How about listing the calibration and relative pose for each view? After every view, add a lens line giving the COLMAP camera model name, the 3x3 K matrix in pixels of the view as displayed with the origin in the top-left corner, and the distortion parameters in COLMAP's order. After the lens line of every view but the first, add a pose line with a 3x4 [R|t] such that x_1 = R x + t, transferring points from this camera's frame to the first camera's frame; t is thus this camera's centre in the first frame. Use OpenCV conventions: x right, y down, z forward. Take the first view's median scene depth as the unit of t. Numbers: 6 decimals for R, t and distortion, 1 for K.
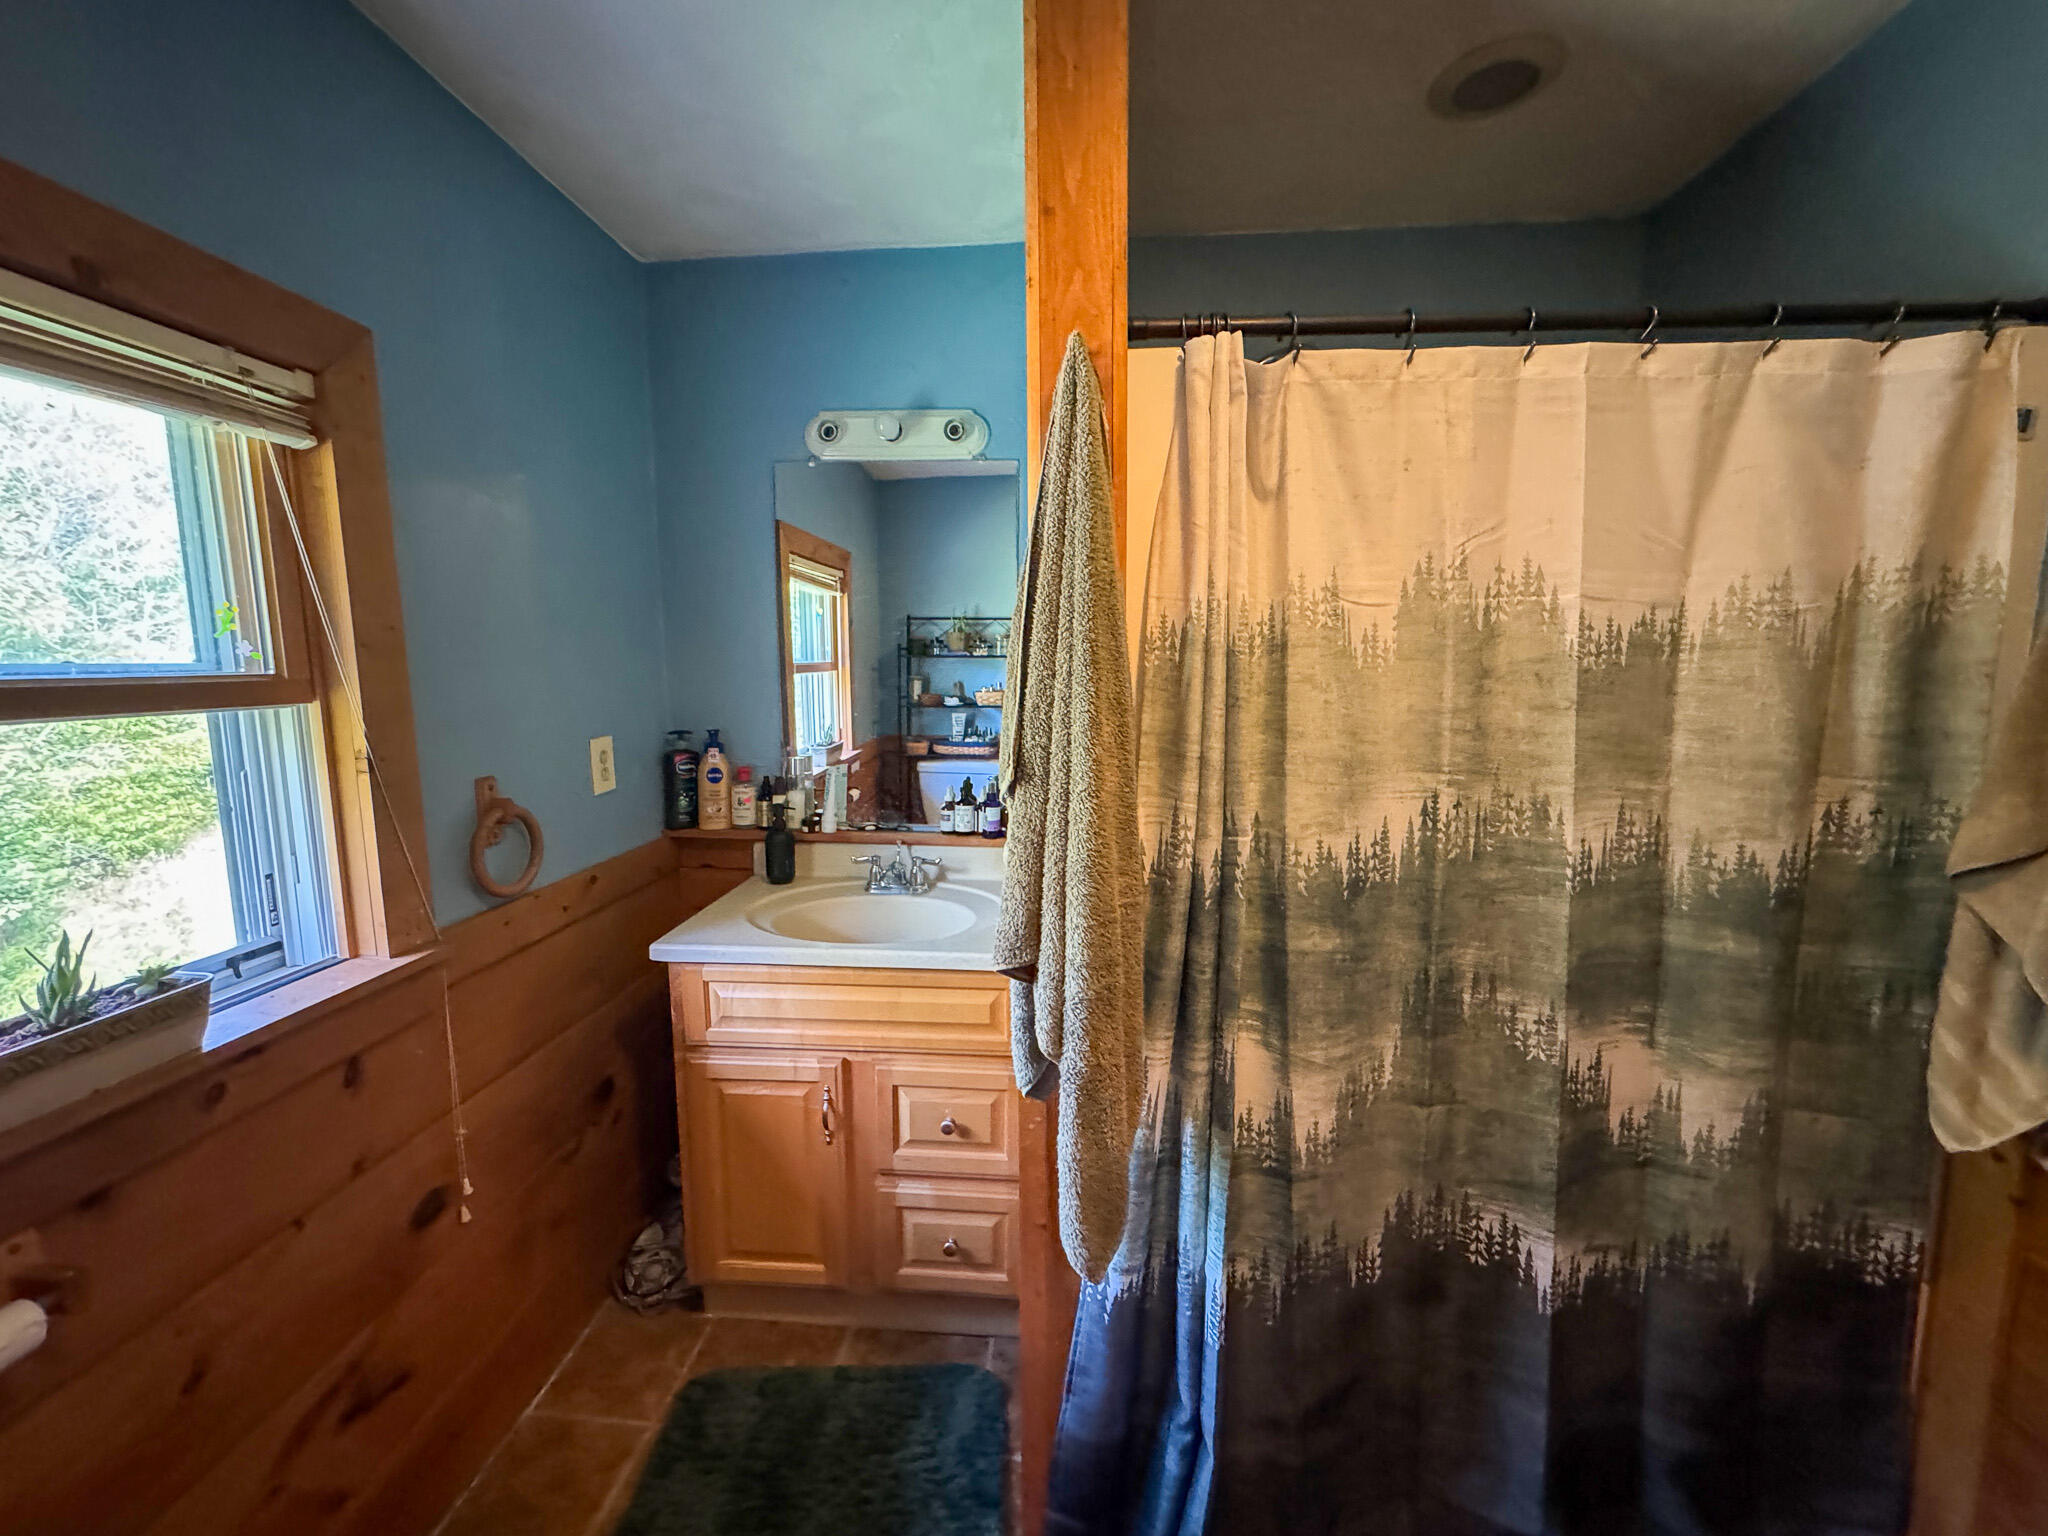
lens RADIAL K [[820.1, 0, 1021.0], [0, 820.1, 768.3], [0, 0, 1]] dist [0.000169, -0.000301]
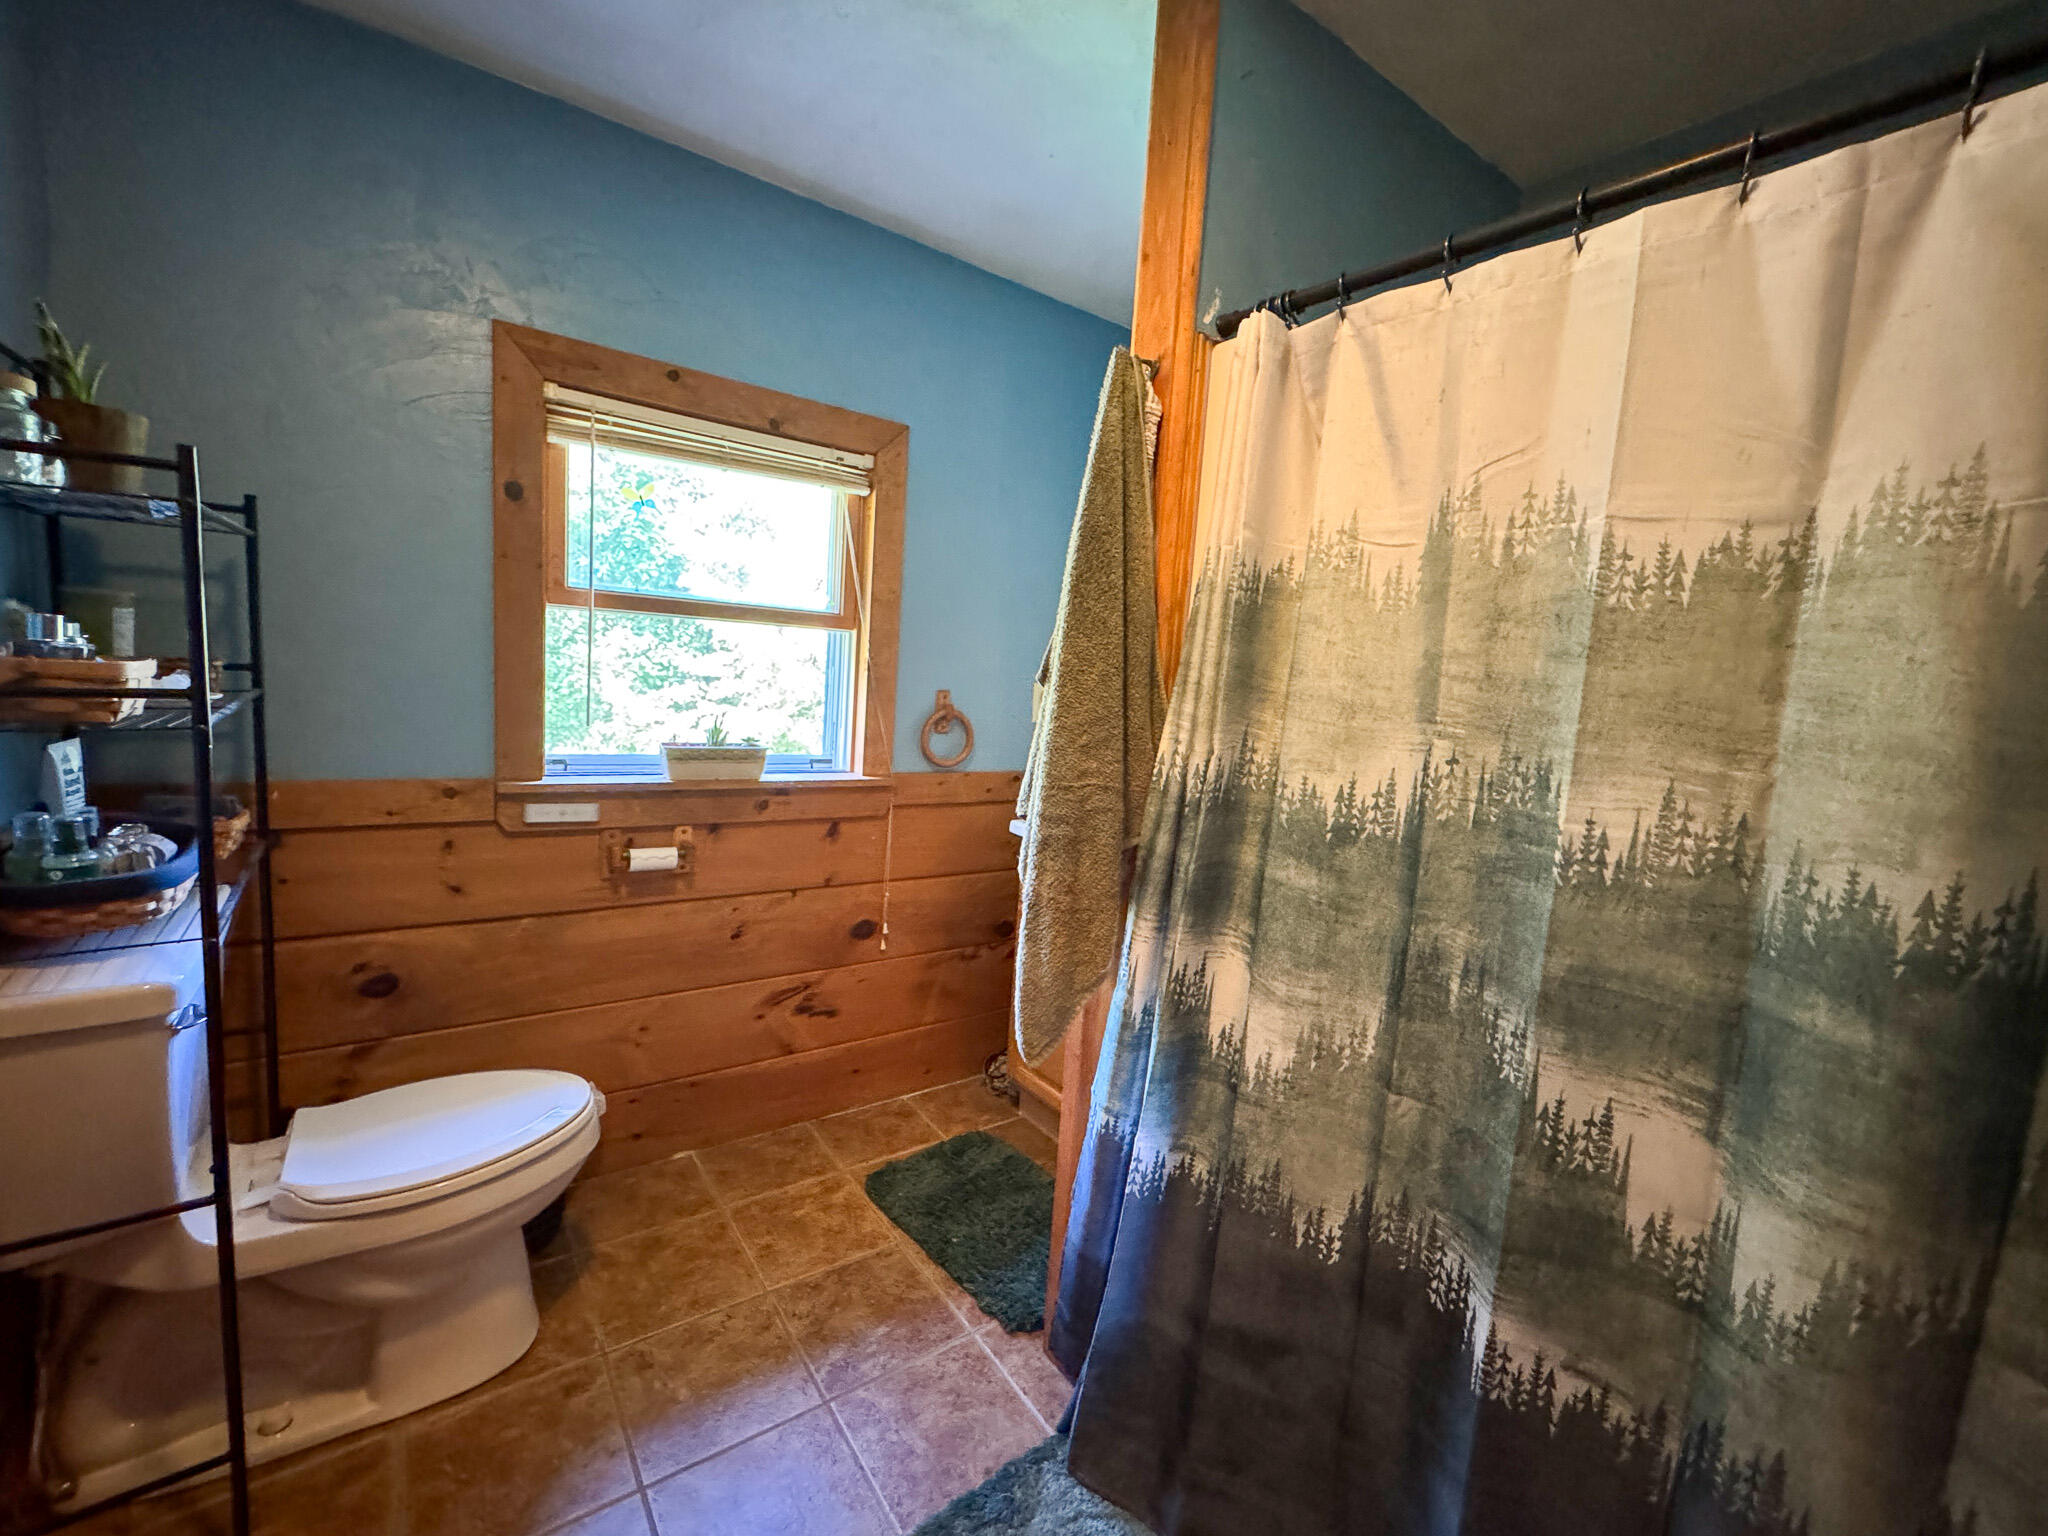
lens RADIAL K [[820.1, 0, 1015.0], [0, 820.1, 763.3], [0, 0, 1]] dist [0.000169, -0.000301]
pose [[0.660207, 0.142004, -0.737538, 0.876958], [-0.174834, 0.984046, 0.032964, 0.101033], [0.730452, 0.107184, 0.674501, 0.041734]]
